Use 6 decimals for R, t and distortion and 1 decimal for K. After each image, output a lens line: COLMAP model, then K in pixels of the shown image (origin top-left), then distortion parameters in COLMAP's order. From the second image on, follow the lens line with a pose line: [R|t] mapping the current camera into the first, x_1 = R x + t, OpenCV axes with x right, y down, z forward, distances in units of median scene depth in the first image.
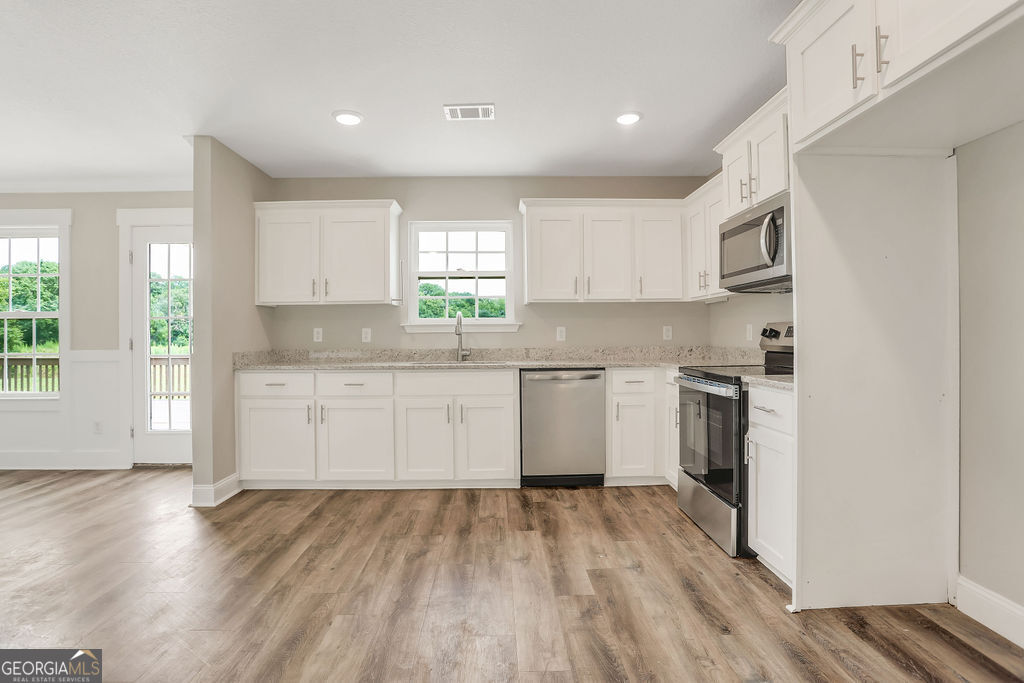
lens RADIAL K [[506.2, 0, 518.1], [0, 506.2, 324.1], [0, 0, 1]] dist [-0.053704, 0.019643]
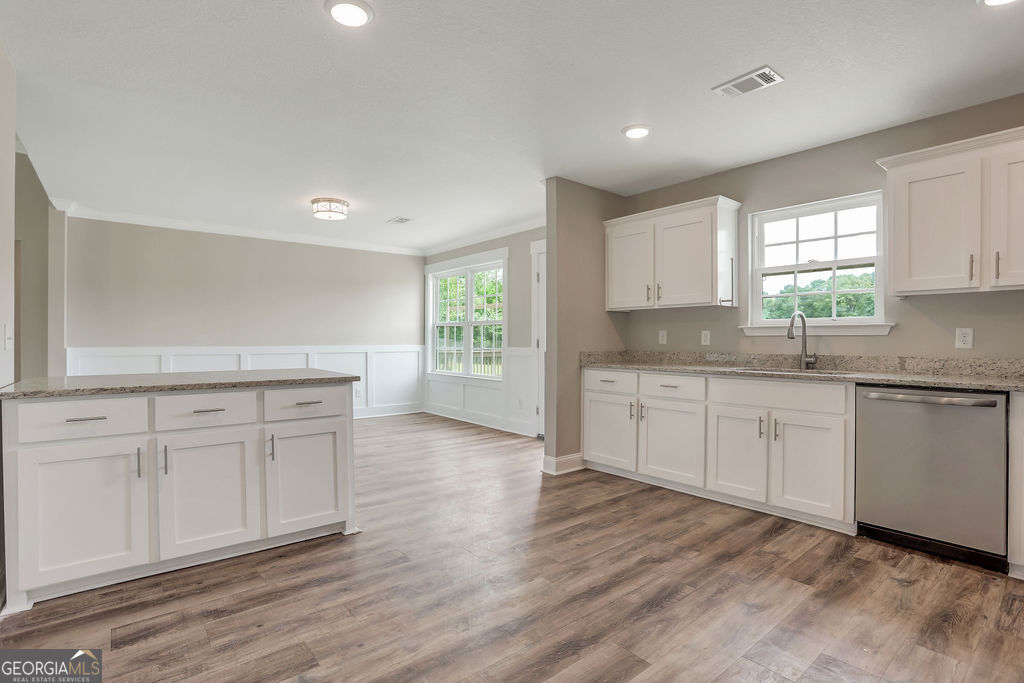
lens RADIAL K [[506.2, 0, 506.7], [0, 506.2, 330.9], [0, 0, 1]] dist [-0.053704, 0.019643]
pose [[0.617743, -0.002361, -0.786377, 0.272220], [0.010789, 0.999927, 0.005473, -0.001514], [0.786306, -0.011865, 0.617723, 0.111593]]
